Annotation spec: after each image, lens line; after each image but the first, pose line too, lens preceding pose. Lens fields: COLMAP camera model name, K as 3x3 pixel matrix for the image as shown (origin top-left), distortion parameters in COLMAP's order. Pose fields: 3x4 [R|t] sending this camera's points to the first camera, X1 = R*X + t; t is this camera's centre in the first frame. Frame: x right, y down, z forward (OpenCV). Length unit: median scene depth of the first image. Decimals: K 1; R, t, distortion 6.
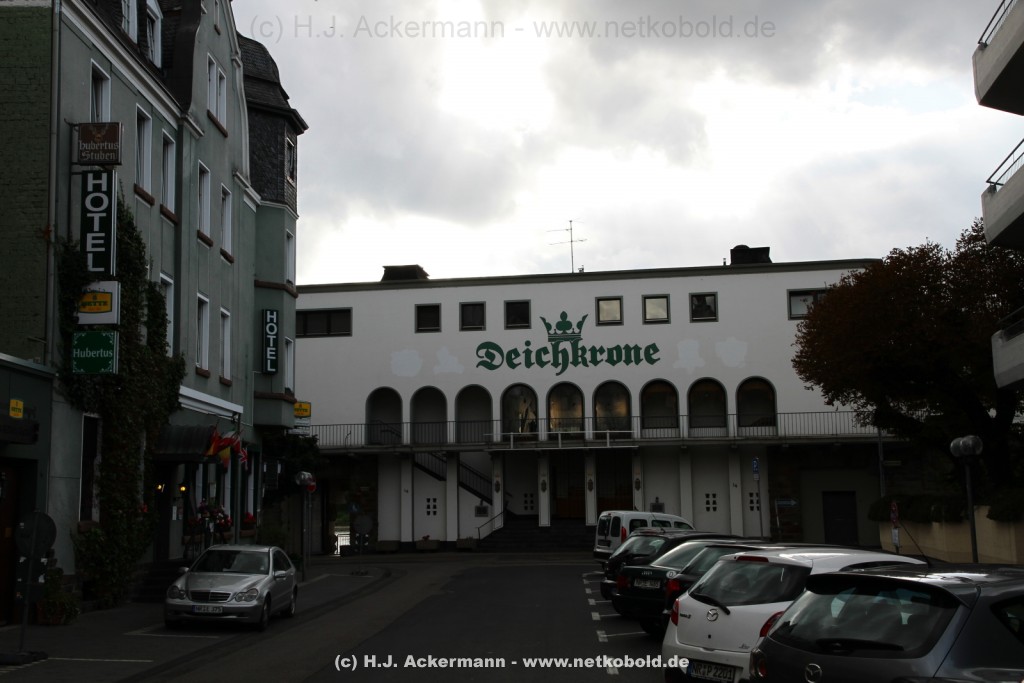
lens RADIAL K [[1282.9, 0, 512.3], [0, 1282.9, 341.3], [0, 0, 1]] dist [0.011687, 0.000000]
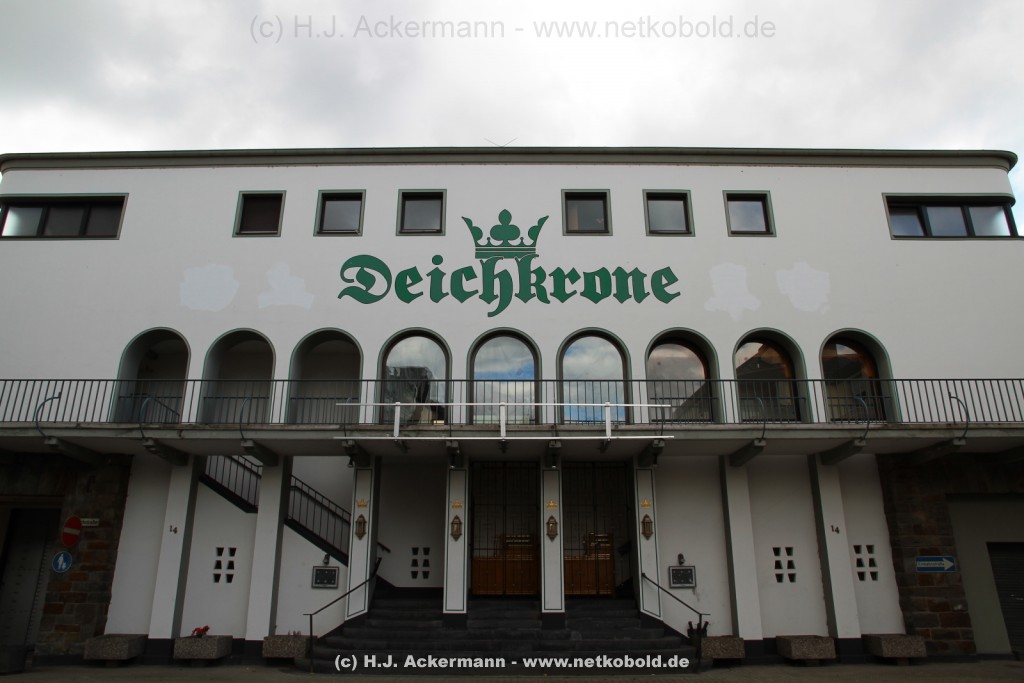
lens RADIAL K [[724.8, 0, 515.4], [0, 724.8, 341.4], [0, 0, 1]] dist [-0.088350, 0.025090]
pose [[0.986488, 0.065642, 0.150106, 0.000963], [-0.034568, 0.978994, -0.200935, 0.096554], [-0.160143, 0.193031, 0.968036, 0.708068]]
